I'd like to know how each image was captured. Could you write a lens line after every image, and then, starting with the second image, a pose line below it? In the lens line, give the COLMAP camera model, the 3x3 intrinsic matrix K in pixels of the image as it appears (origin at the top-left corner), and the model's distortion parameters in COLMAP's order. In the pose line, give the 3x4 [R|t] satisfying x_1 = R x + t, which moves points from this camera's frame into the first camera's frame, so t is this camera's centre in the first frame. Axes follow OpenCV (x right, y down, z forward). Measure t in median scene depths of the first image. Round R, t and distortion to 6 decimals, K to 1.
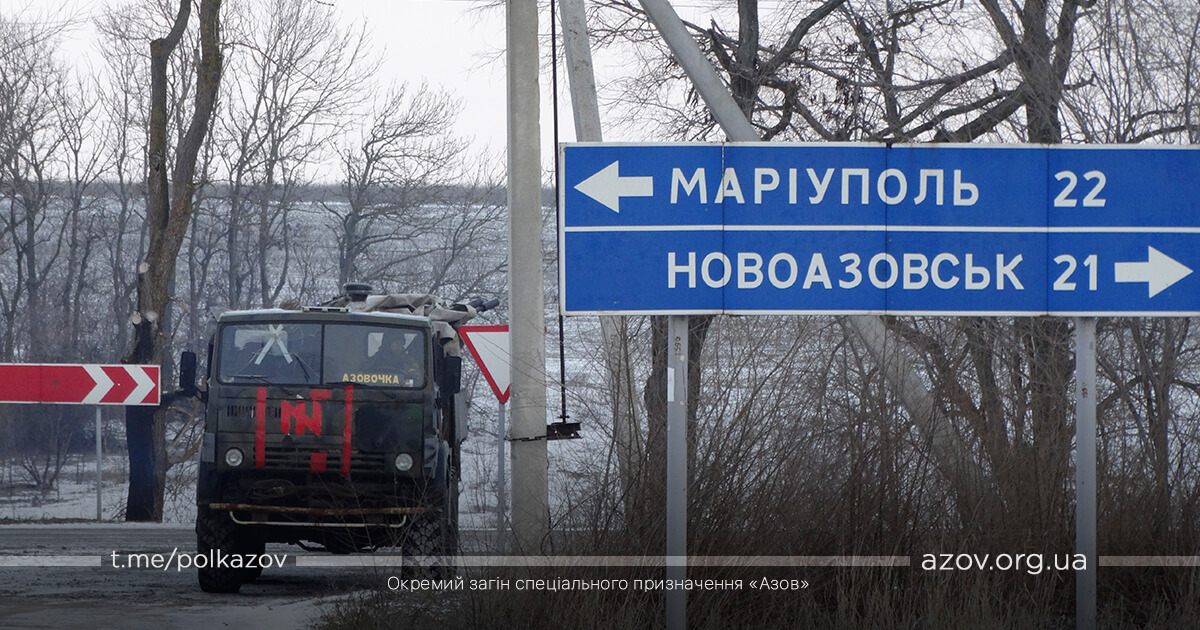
lens RADIAL K [[4505.5, 0, 747.1], [0, 4505.5, 316.1], [0, 0, 1]] dist [-0.053868, 2.612893]
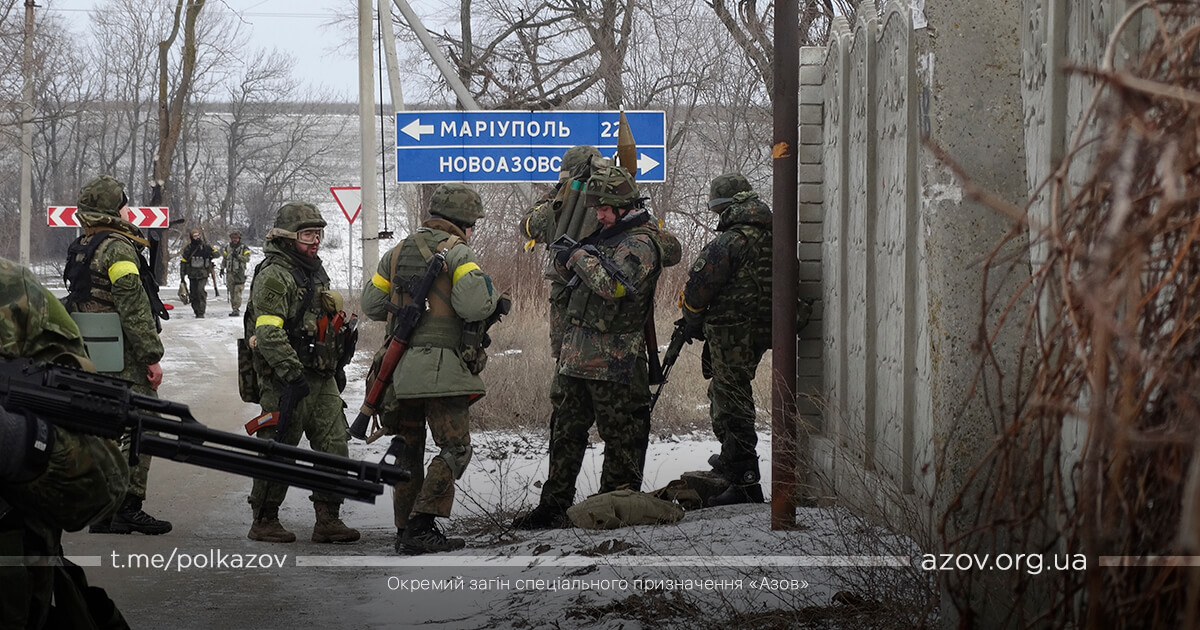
lens RADIAL K [[2604.4, 0, 600.0], [0, 2604.4, 315.0], [0, 0, 1]] dist [-0.039459, 0.299556]
pose [[0.998456, -0.008859, 0.054845, -0.009208], [0.005955, 0.998583, 0.052889, -0.002954], [-0.055236, -0.052481, 0.997093, -0.381118]]
